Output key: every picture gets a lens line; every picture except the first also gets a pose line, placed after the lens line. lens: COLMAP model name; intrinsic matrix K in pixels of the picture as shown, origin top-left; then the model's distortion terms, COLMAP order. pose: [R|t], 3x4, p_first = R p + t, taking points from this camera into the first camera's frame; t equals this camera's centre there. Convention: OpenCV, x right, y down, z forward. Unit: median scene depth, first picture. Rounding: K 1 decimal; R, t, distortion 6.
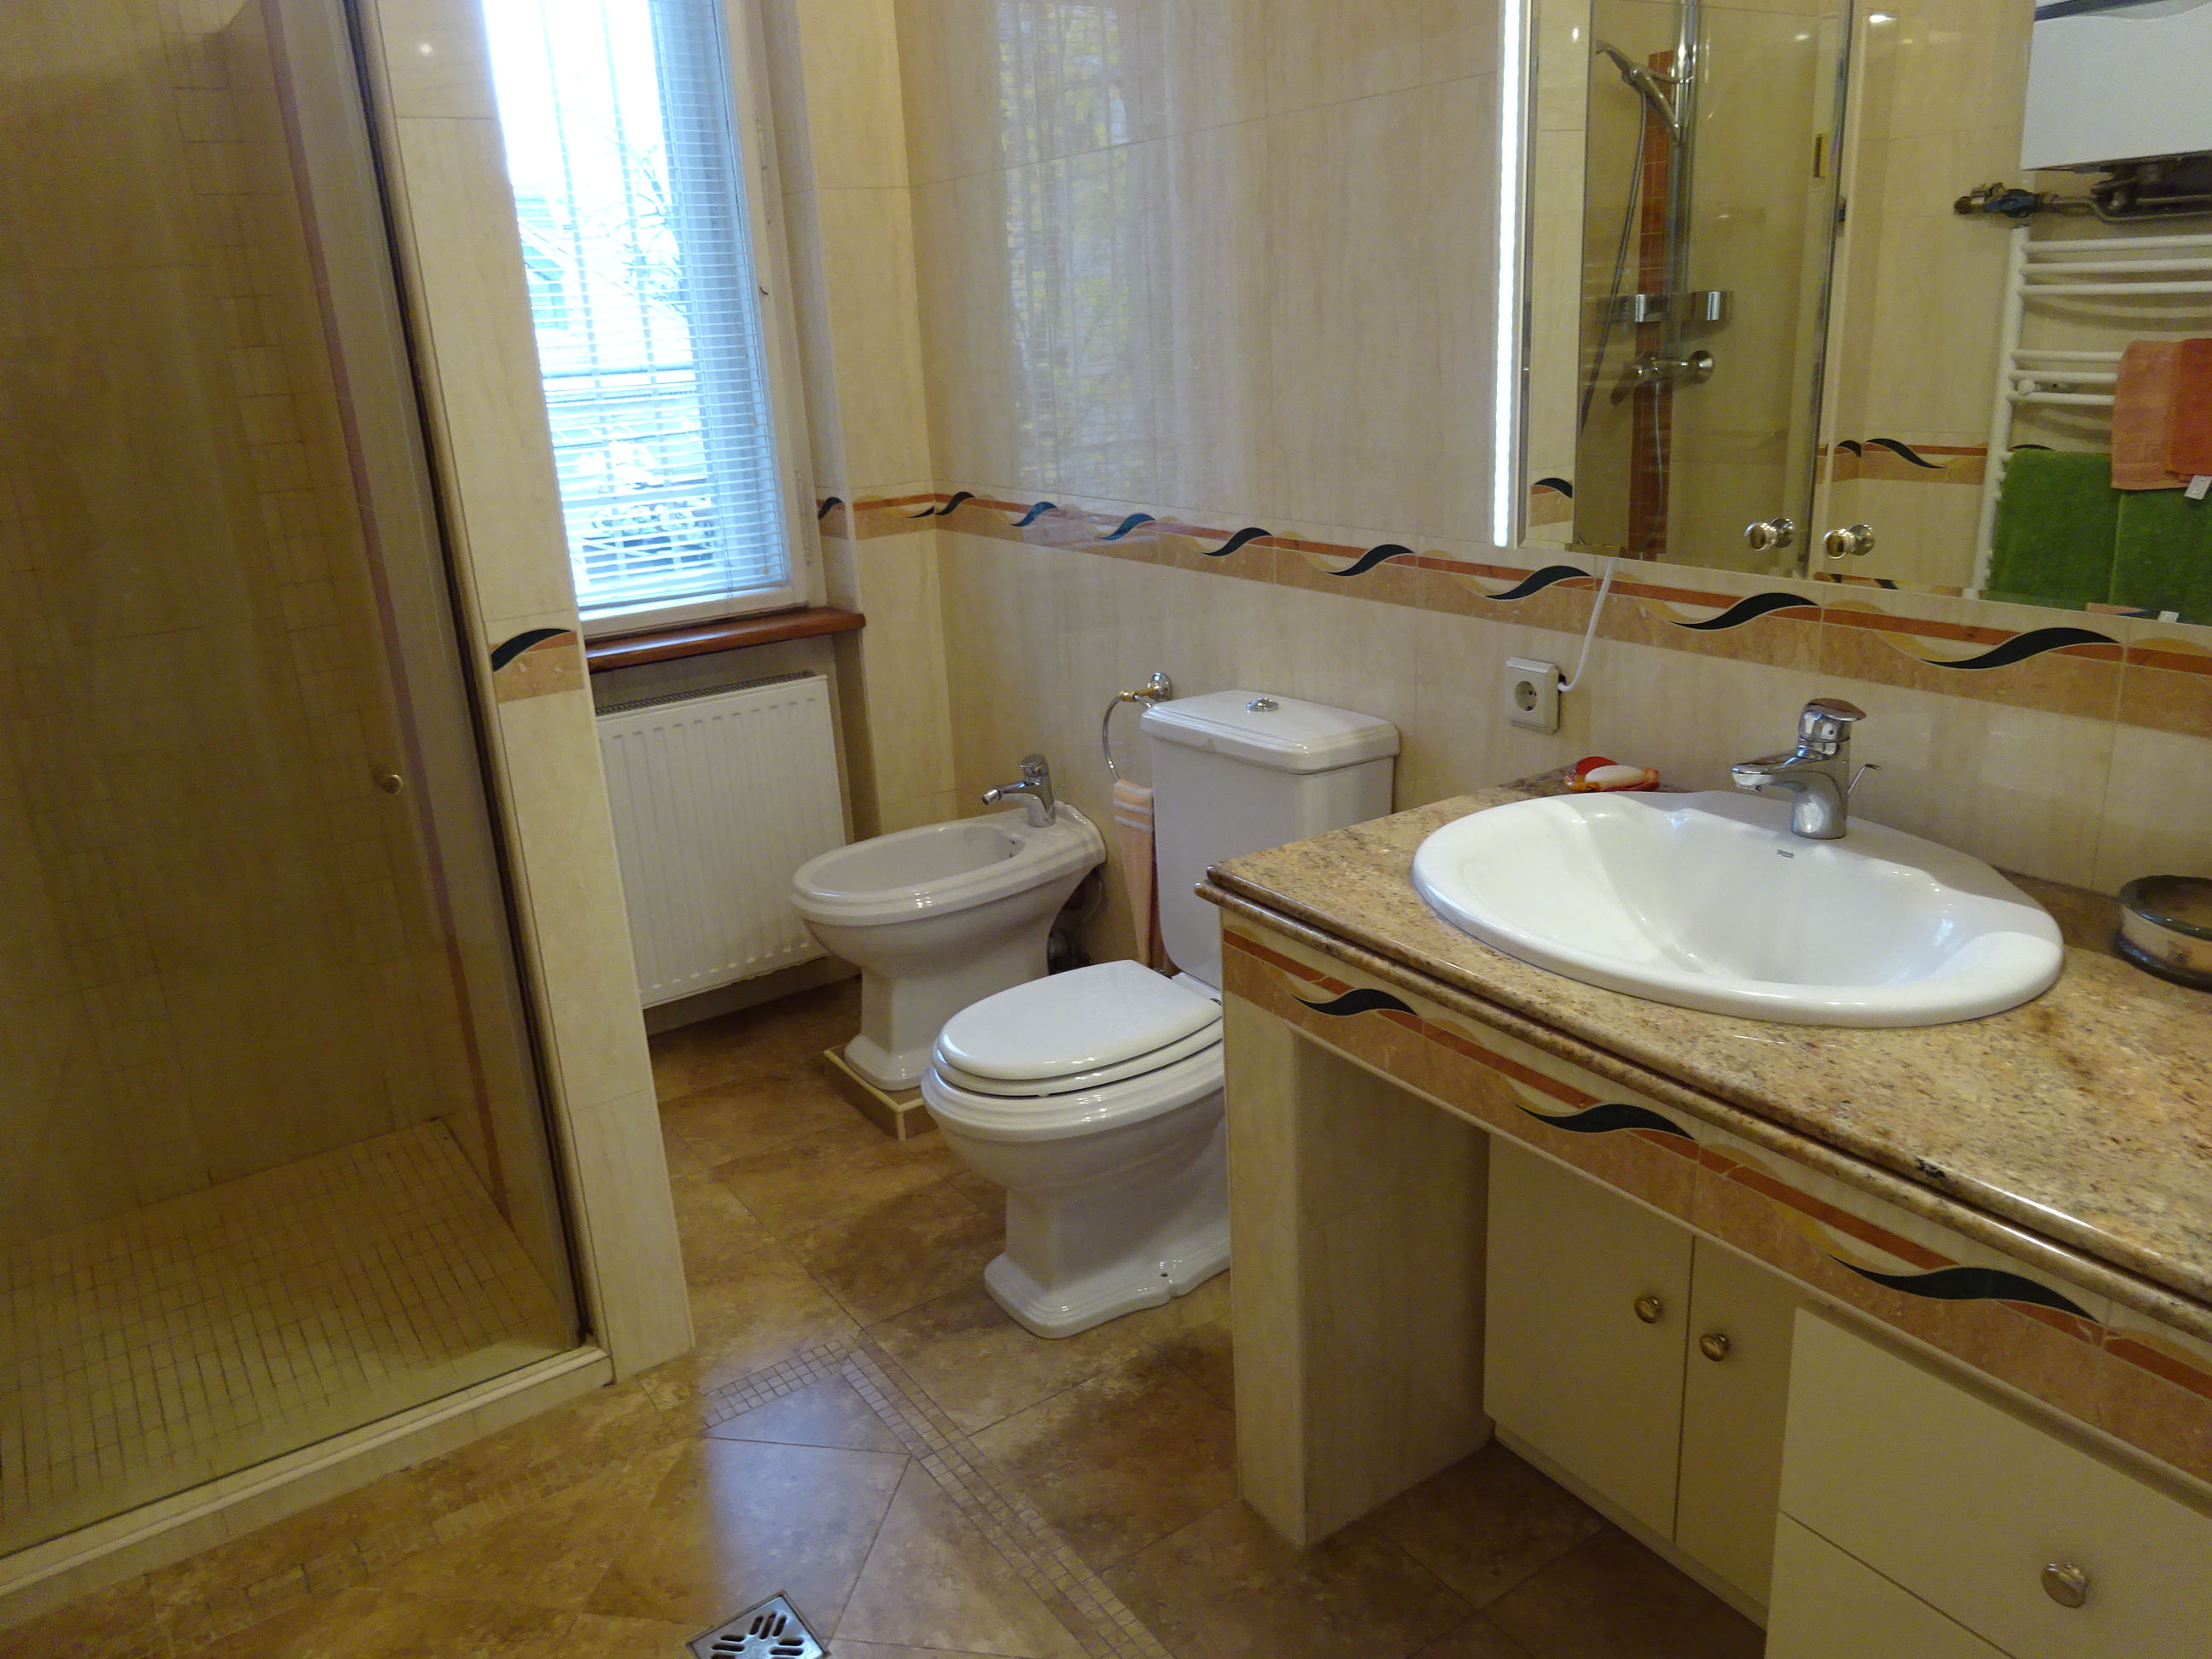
lens RADIAL K [[1621.2, 0, 1103.2], [0, 1621.2, 831.8], [0, 0, 1]] dist [0.004586, -0.006132]
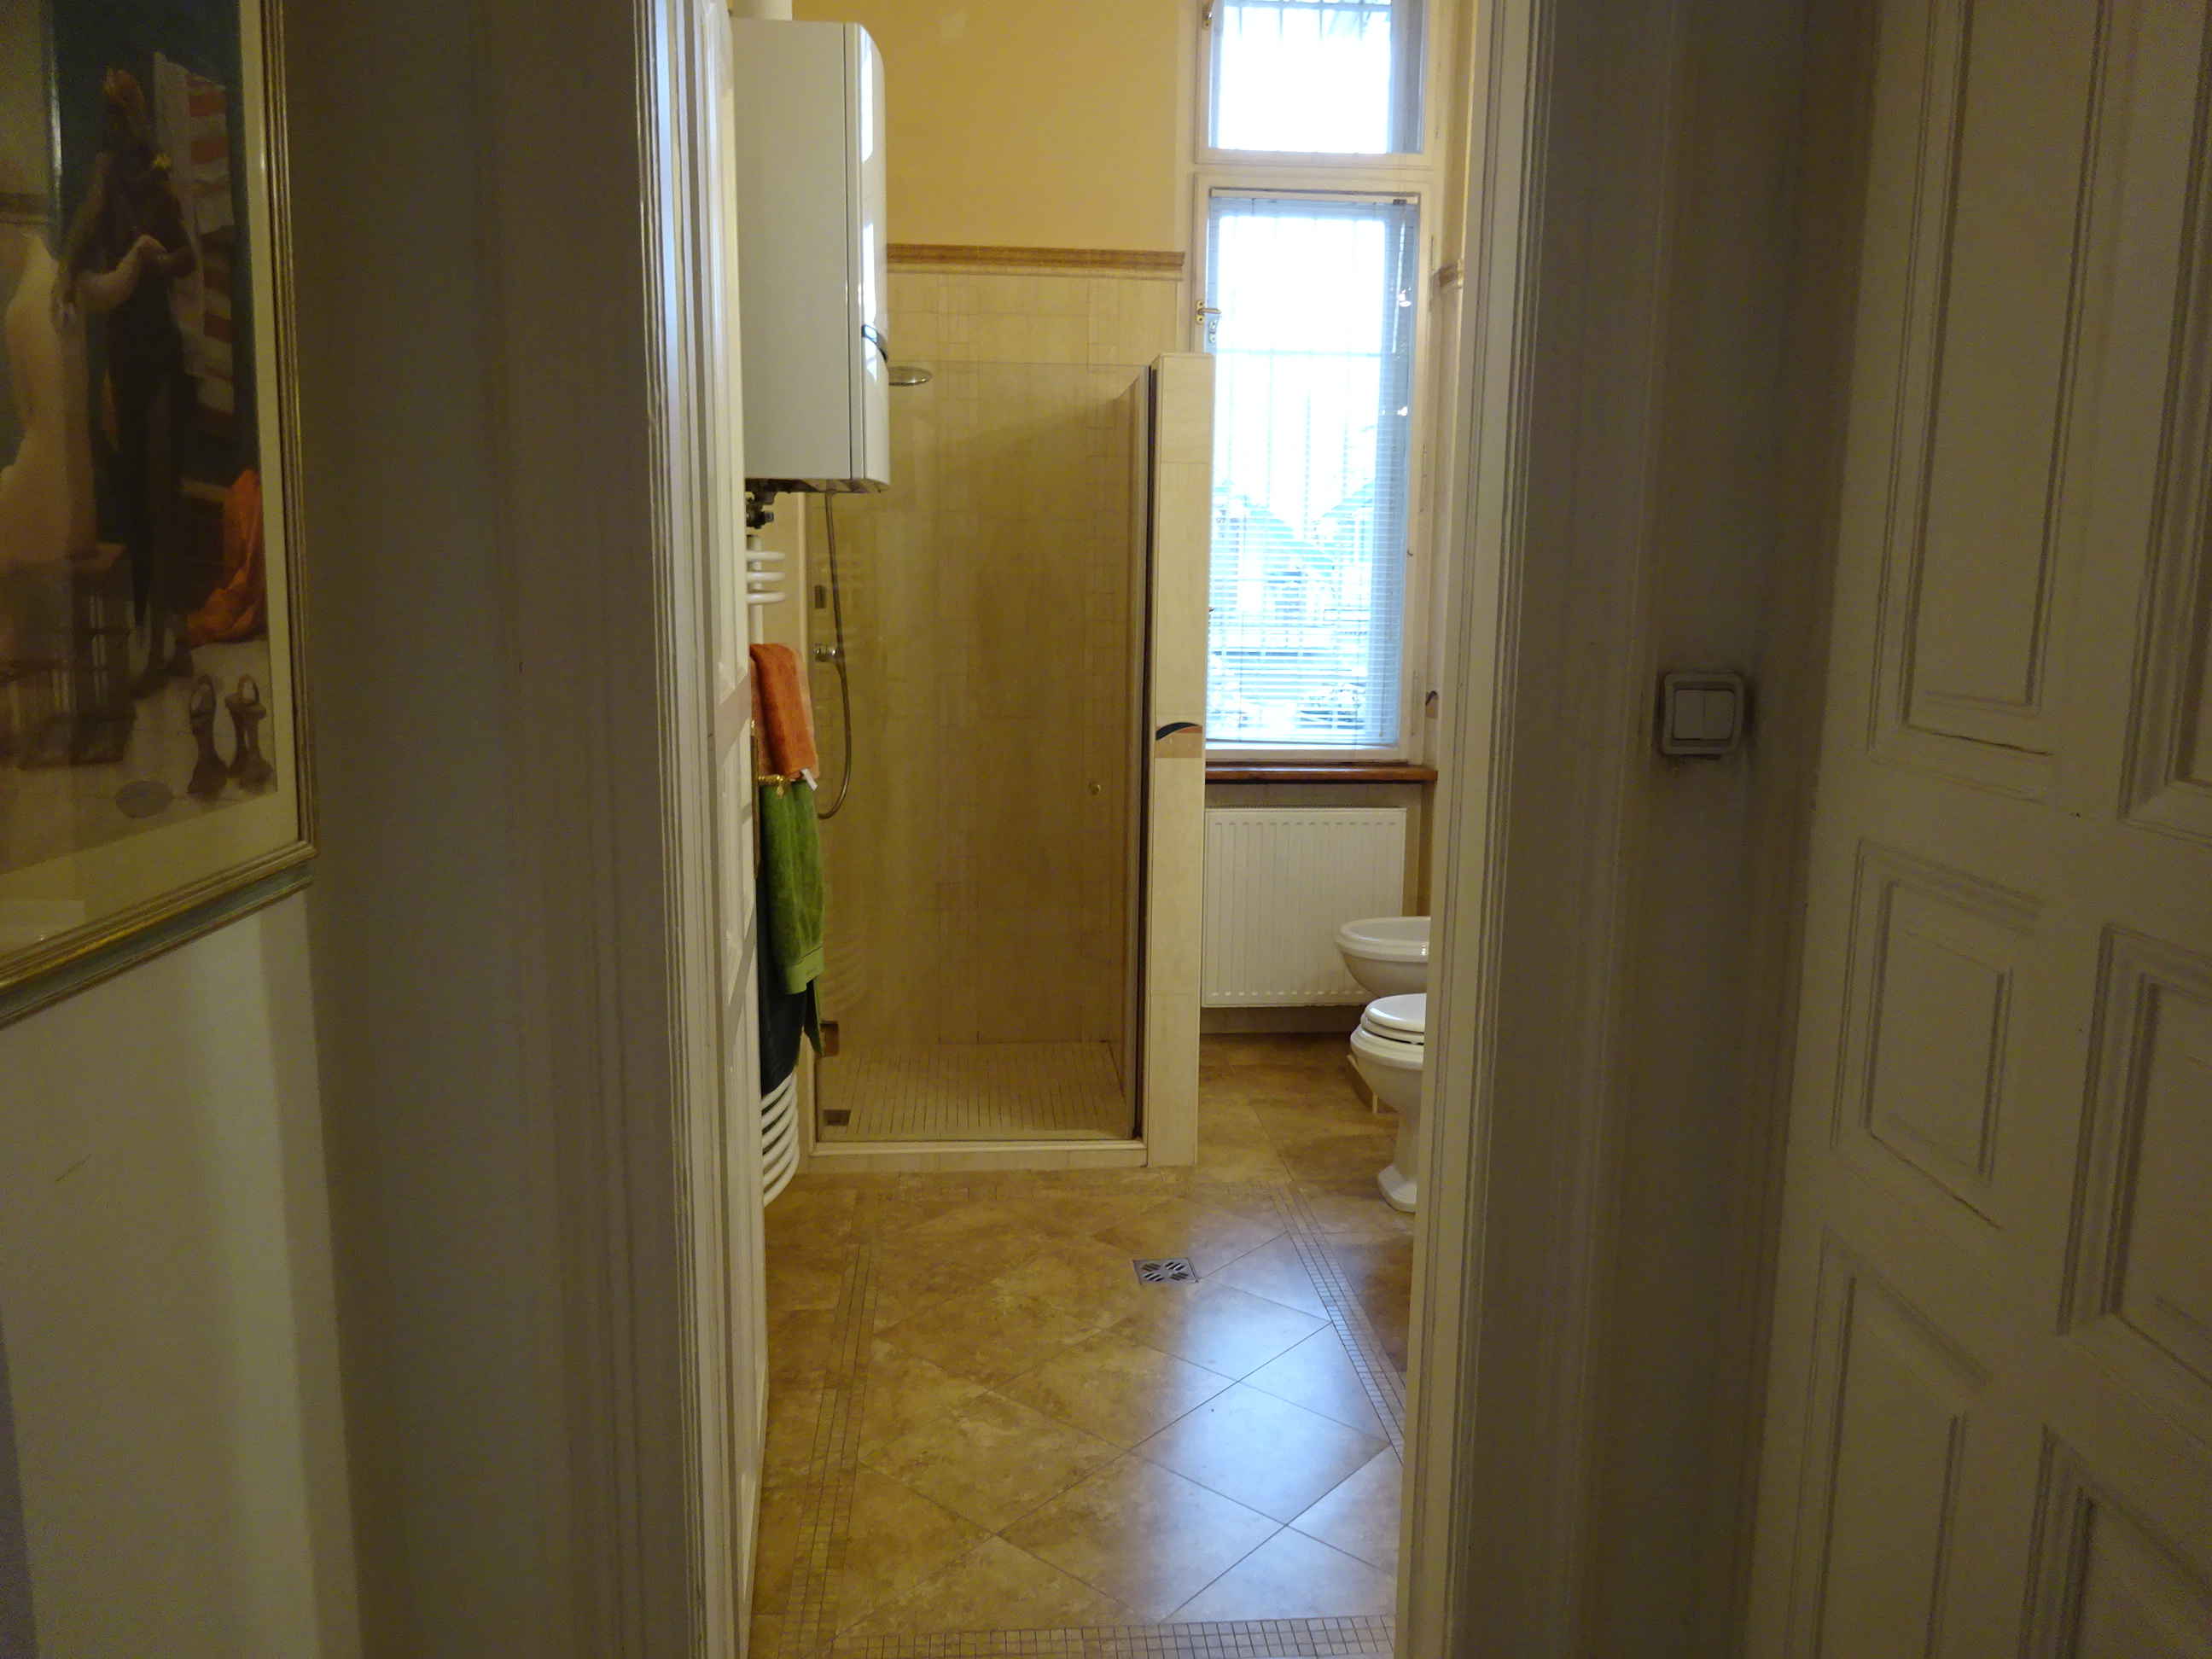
lens RADIAL K [[1621.2, 0, 1106.5], [0, 1621.2, 827.7], [0, 0, 1]] dist [0.004586, -0.006132]
pose [[0.869417, 0.140239, -0.473758, 0.362894], [-0.207989, 0.973654, -0.093476, 0.141635], [0.448167, 0.179806, 0.875680, -0.493759]]
